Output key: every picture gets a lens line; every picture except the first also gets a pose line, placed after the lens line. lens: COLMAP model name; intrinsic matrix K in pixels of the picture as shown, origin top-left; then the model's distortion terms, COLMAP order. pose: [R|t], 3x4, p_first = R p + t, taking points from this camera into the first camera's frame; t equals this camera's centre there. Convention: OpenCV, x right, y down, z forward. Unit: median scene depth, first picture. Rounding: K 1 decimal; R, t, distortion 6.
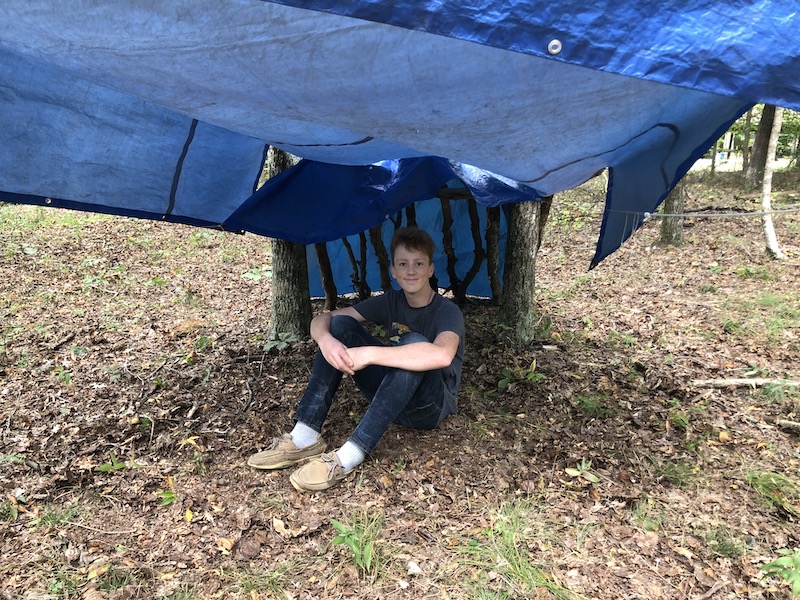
lens RADIAL K [[675.1, 0, 400.0], [0, 675.1, 300.0], [0, 0, 1]] dist [-0.004181, -0.006471]
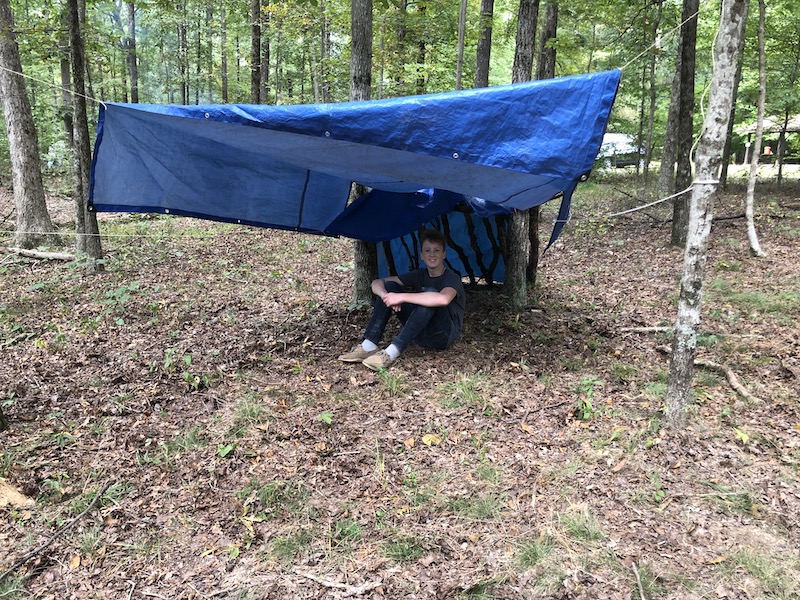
lens RADIAL K [[658.5, 0, 402.9], [0, 658.5, 296.8], [0, 0, 1]] dist [0.009092, 0.001592]
pose [[0.992040, 0.003043, -0.125883, 0.149688], [-0.005413, 0.999814, -0.018493, 0.090792], [0.125804, 0.019027, 0.991873, -0.650246]]
